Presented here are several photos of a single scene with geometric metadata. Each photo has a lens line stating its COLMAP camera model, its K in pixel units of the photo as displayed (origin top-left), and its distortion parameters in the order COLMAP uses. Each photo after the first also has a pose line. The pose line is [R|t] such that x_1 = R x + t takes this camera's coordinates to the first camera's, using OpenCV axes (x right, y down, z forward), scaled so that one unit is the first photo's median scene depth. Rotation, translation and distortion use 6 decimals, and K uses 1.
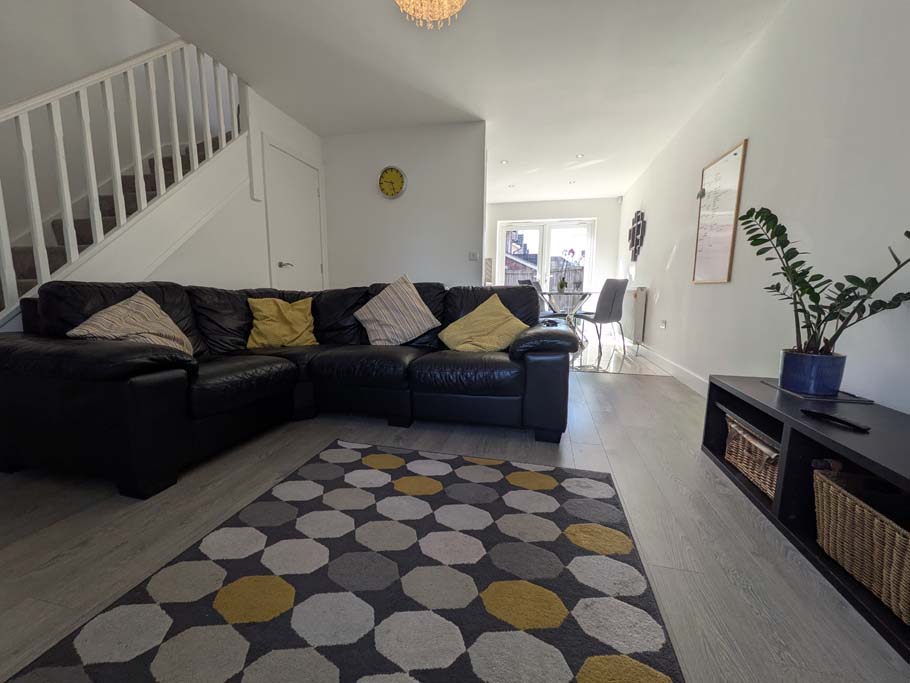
lens RADIAL K [[360.5, 0, 455.4], [0, 360.5, 340.1], [0, 0, 1]] dist [-0.003081, 0.000533]
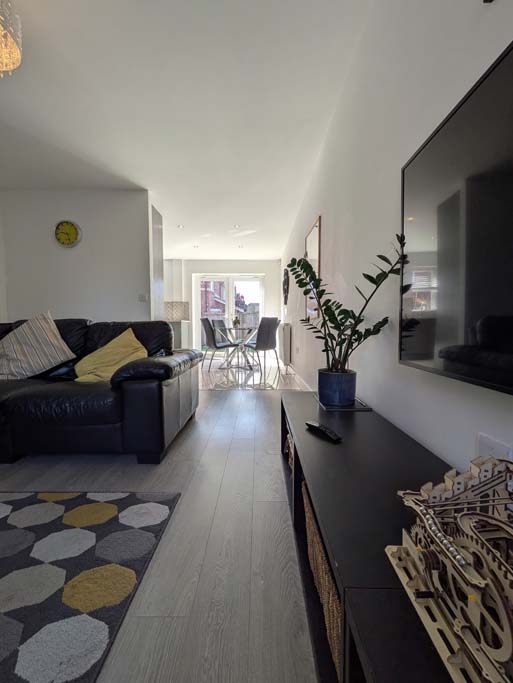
lens RADIAL K [[270.6, 0, 256.4], [0, 270.6, 341.1], [0, 0, 1]] dist [-0.003081, 0.000533]
pose [[0.972132, -0.020517, 0.233536, 0.302959], [0.040753, 0.995786, -0.082157, -0.001722], [-0.230866, 0.089385, 0.968871, 0.085218]]
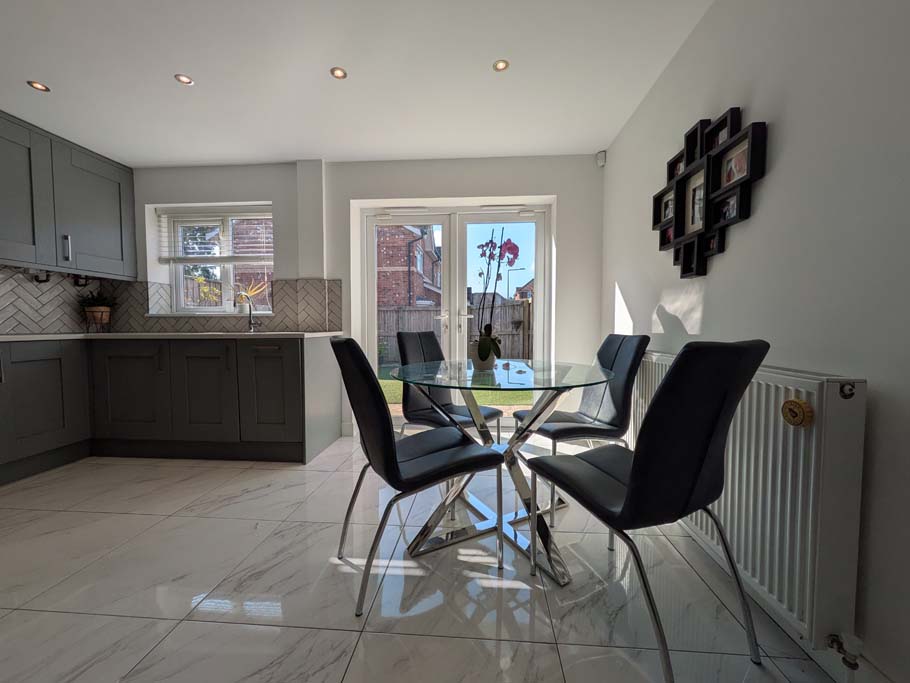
lens RADIAL K [[360.5, 0, 457.0], [0, 360.5, 341.4], [0, 0, 1]] dist [-0.003081, 0.000533]
pose [[0.986061, -0.017657, 0.165442, 0.482696], [0.033252, 0.995207, -0.091968, -0.287864], [-0.163025, 0.096187, 0.981922, 1.511457]]
